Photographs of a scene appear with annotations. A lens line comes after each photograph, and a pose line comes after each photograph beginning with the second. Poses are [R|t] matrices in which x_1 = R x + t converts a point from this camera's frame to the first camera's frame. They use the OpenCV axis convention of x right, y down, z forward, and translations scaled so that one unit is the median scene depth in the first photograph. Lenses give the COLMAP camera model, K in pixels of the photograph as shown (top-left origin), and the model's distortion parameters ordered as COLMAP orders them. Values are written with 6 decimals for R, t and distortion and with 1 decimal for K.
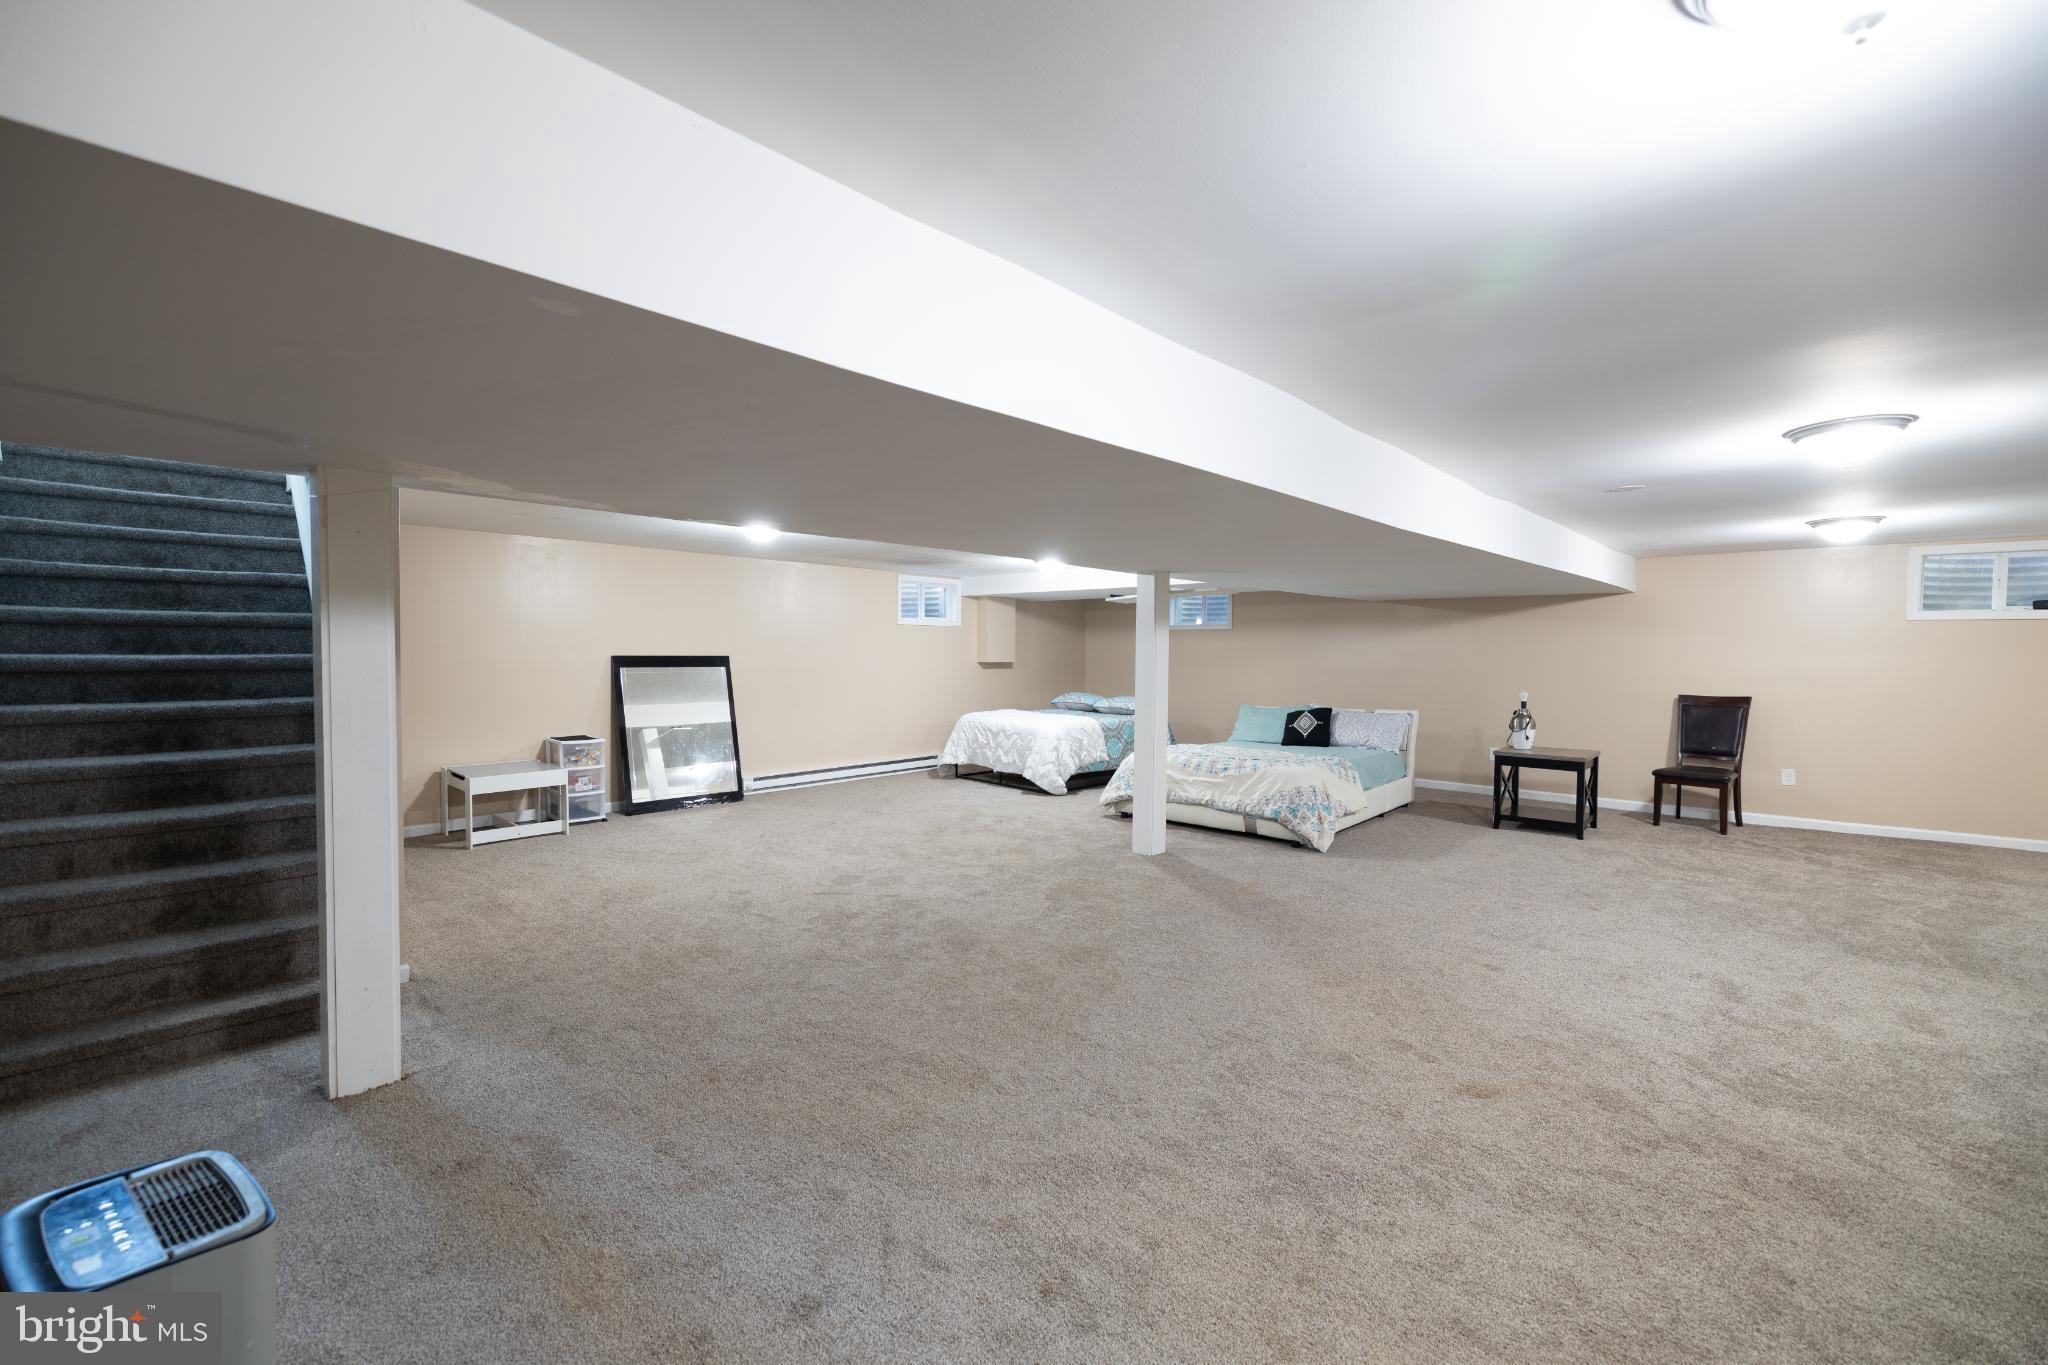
lens RADIAL K [[849.5, 0, 1021.2], [0, 849.5, 675.0], [0, 0, 1]] dist [0.003293, 0.000136]
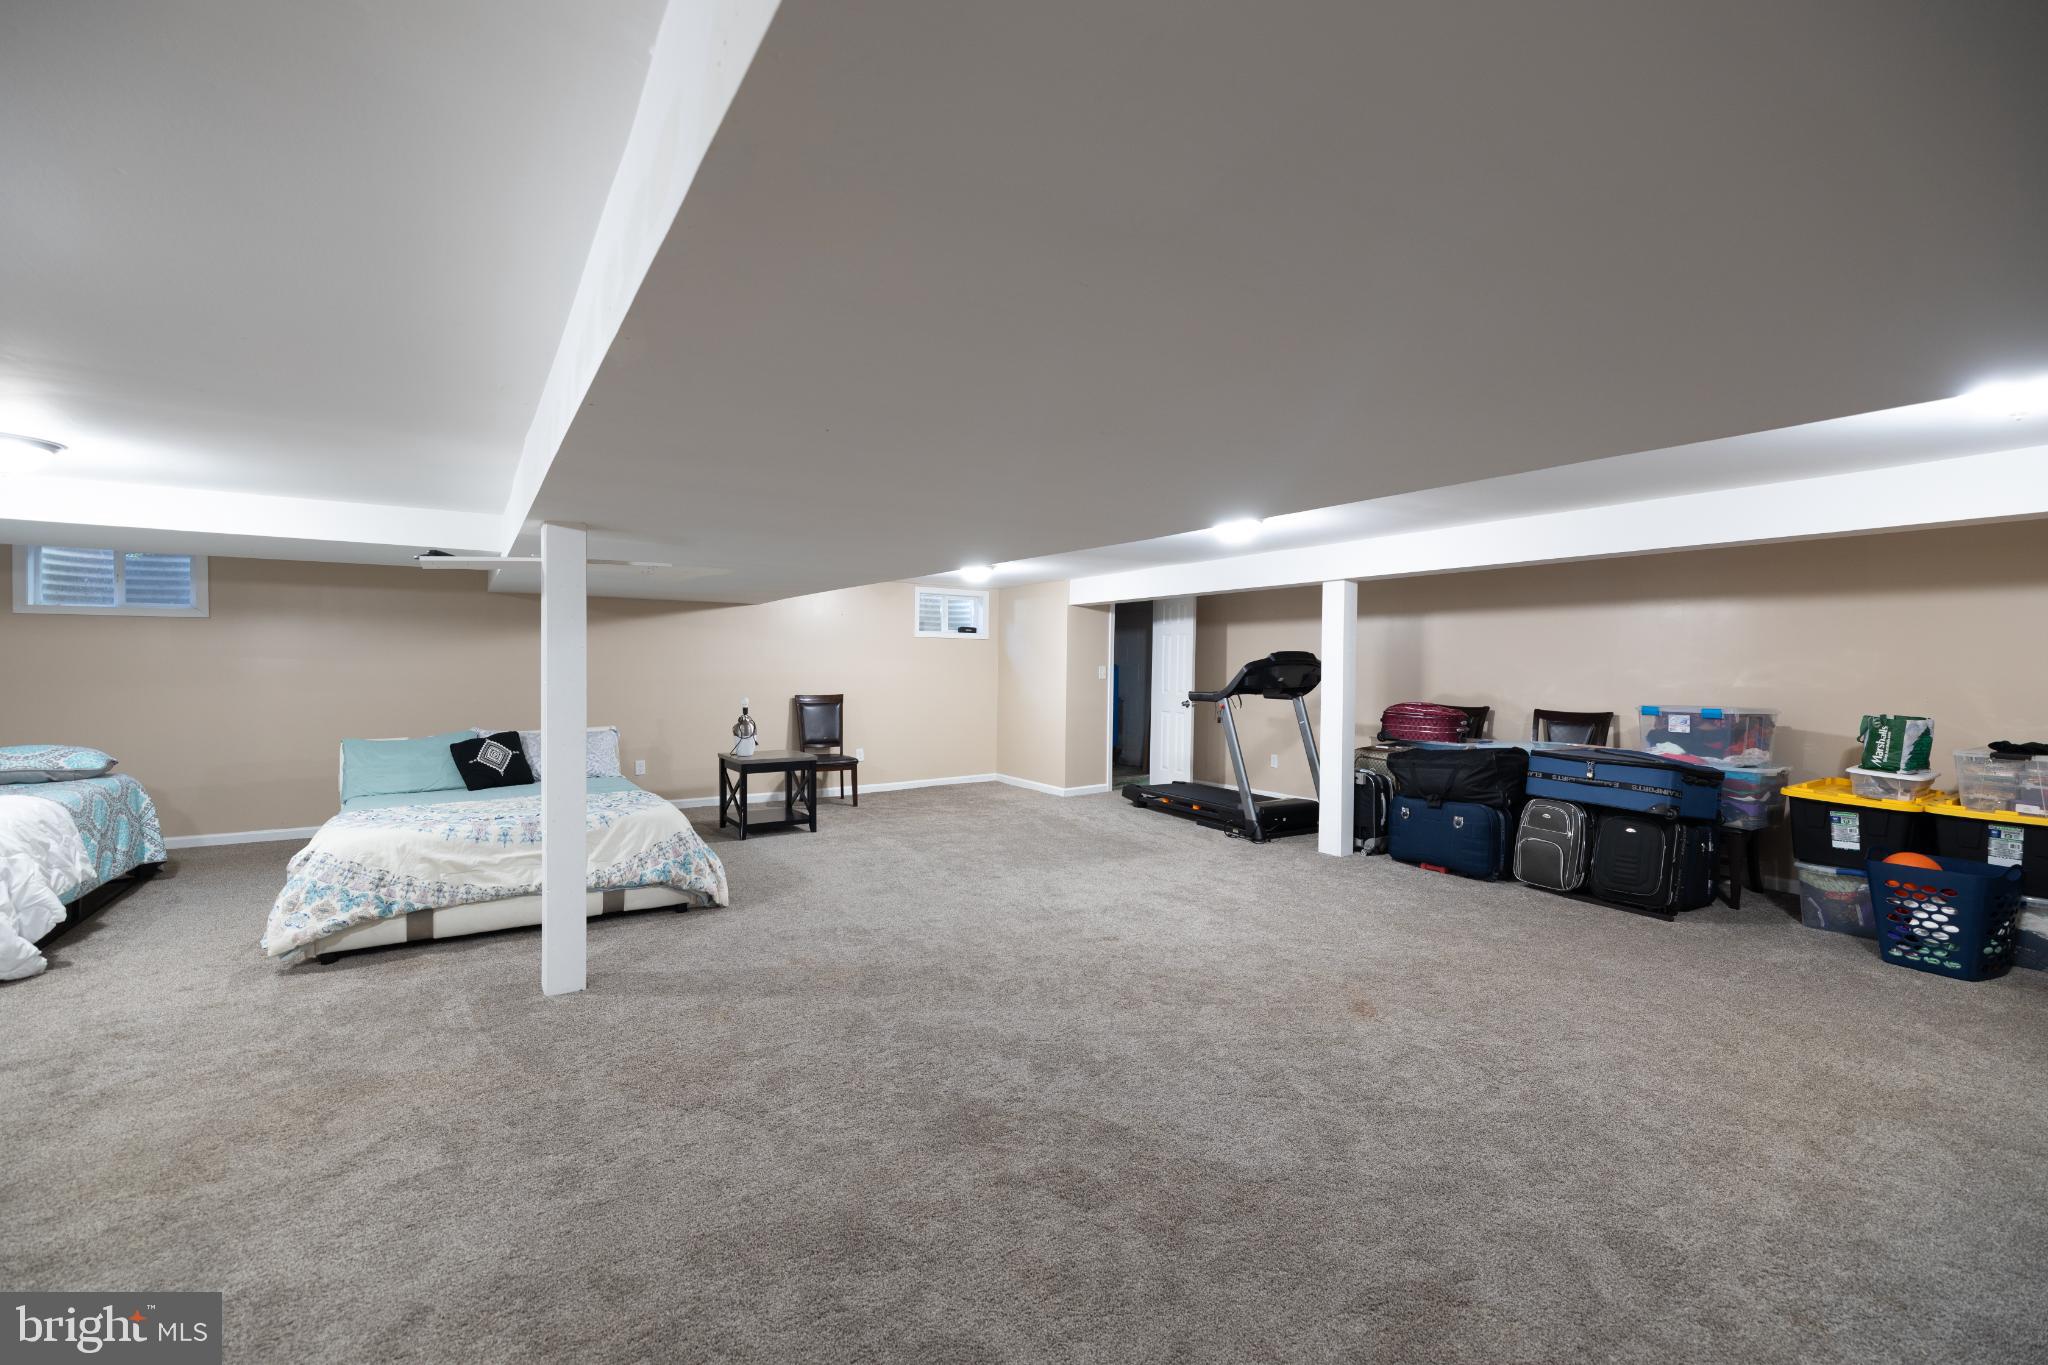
lens RADIAL K [[849.5, 0, 1021.7], [0, 849.5, 677.0], [0, 0, 1]] dist [0.003293, 0.000136]
pose [[0.238554, -0.018305, 0.970957, -0.342511], [0.021262, 0.999681, 0.013622, -0.013177], [-0.970897, 0.017395, 0.238867, 0.507828]]
